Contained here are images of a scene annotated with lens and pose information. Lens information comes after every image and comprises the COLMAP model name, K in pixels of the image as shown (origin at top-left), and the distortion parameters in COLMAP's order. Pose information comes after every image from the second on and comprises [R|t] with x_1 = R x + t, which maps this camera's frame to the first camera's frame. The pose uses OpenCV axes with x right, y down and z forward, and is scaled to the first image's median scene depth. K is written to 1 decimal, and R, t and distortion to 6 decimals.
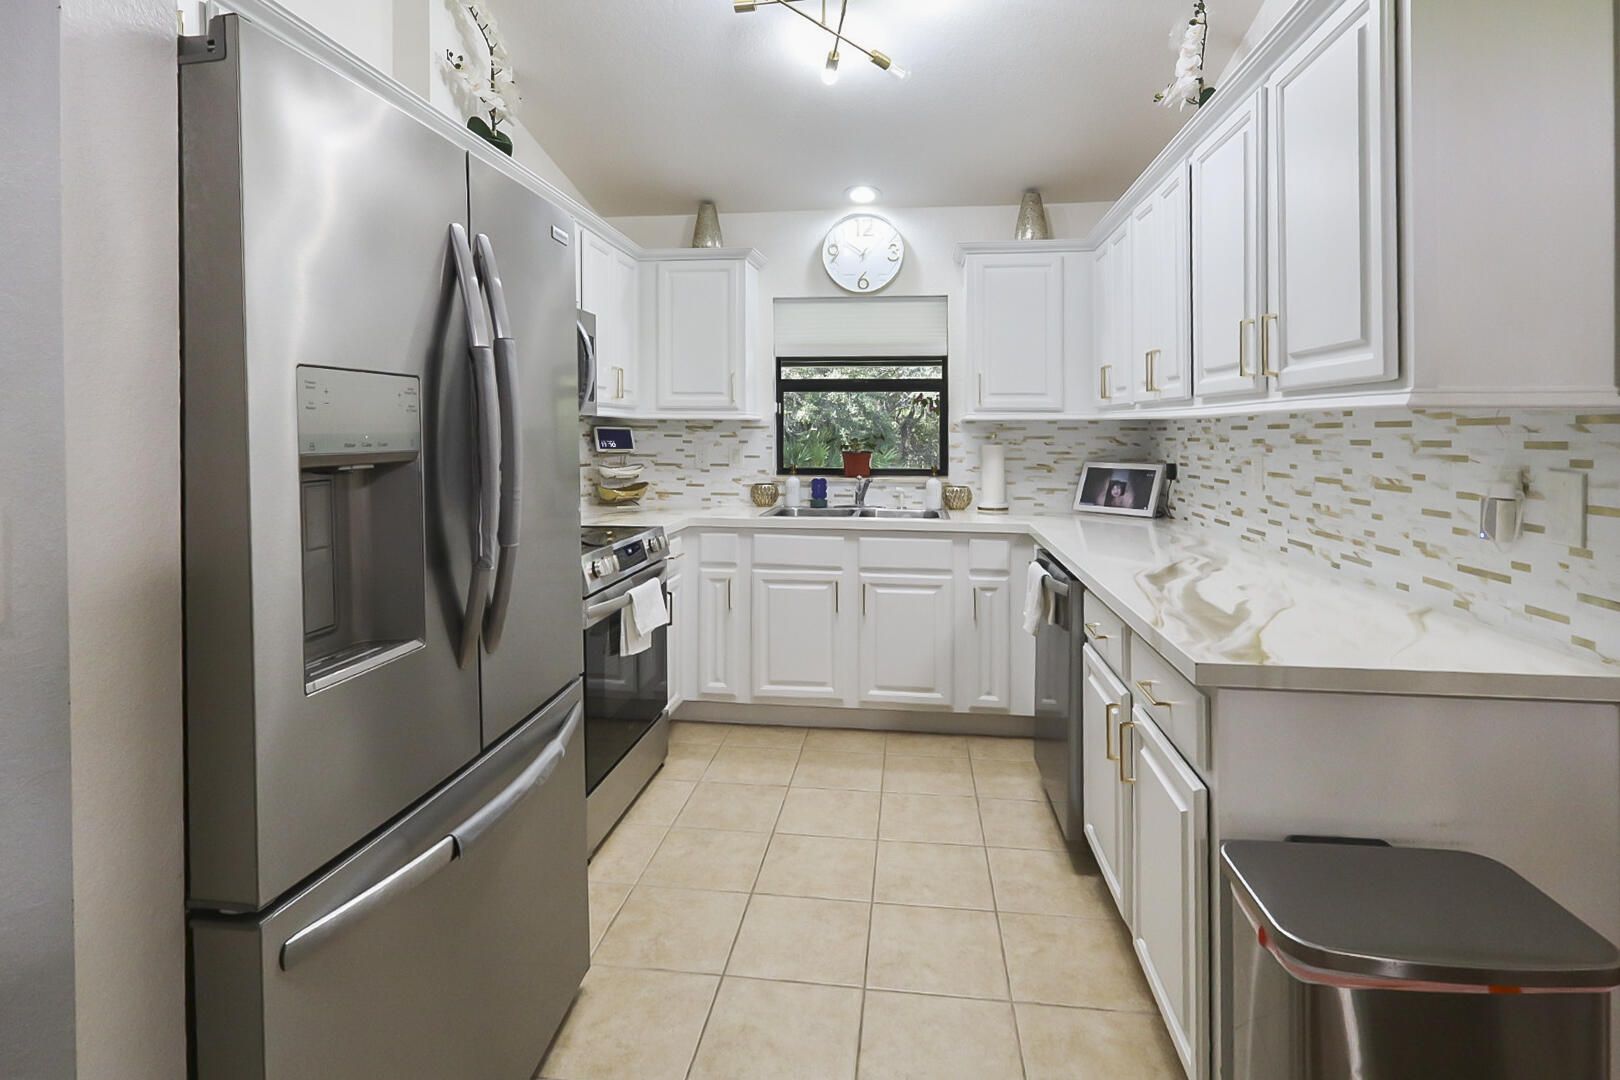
lens RADIAL K [[786.7, 0, 801.0], [0, 786.7, 431.5], [0, 0, 1]] dist [-0.002494, 0.000589]
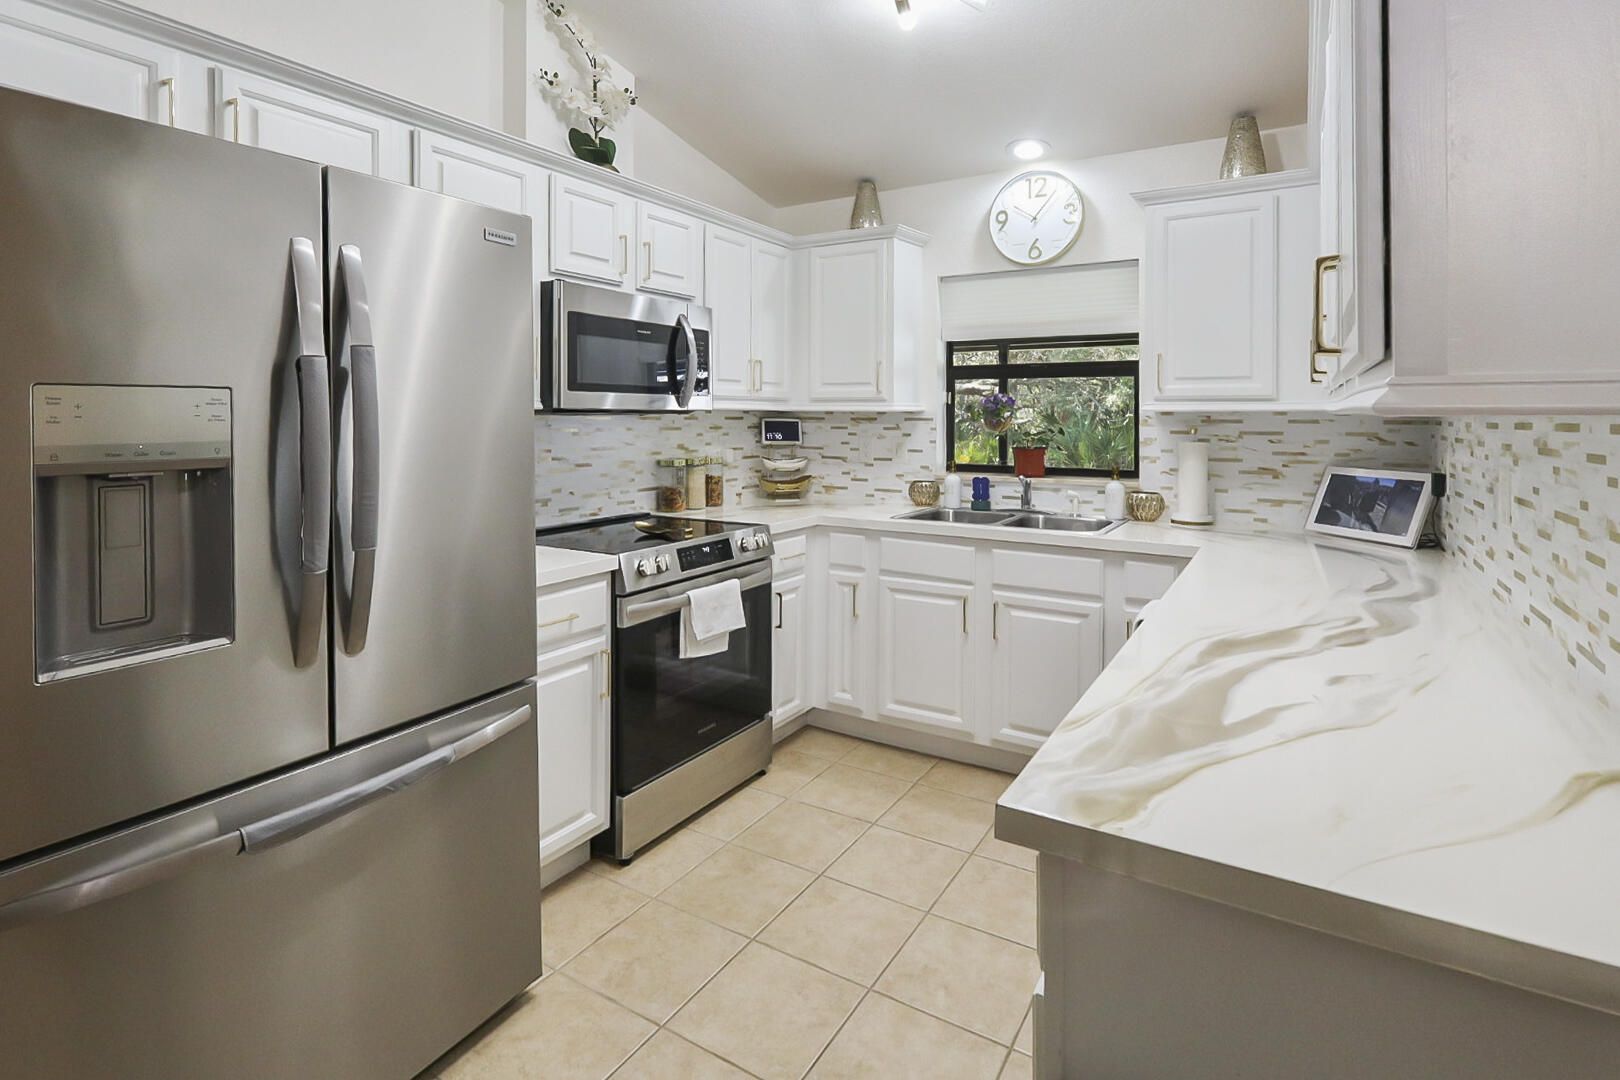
lens RADIAL K [[786.7, 0, 808.2], [0, 786.7, 418.8], [0, 0, 1]] dist [-0.002494, 0.000589]
pose [[0.914156, -0.000659, -0.405363, 0.235303], [0.002135, 0.999993, 0.003189, -0.010891], [0.405358, -0.003780, 0.914150, 0.128171]]
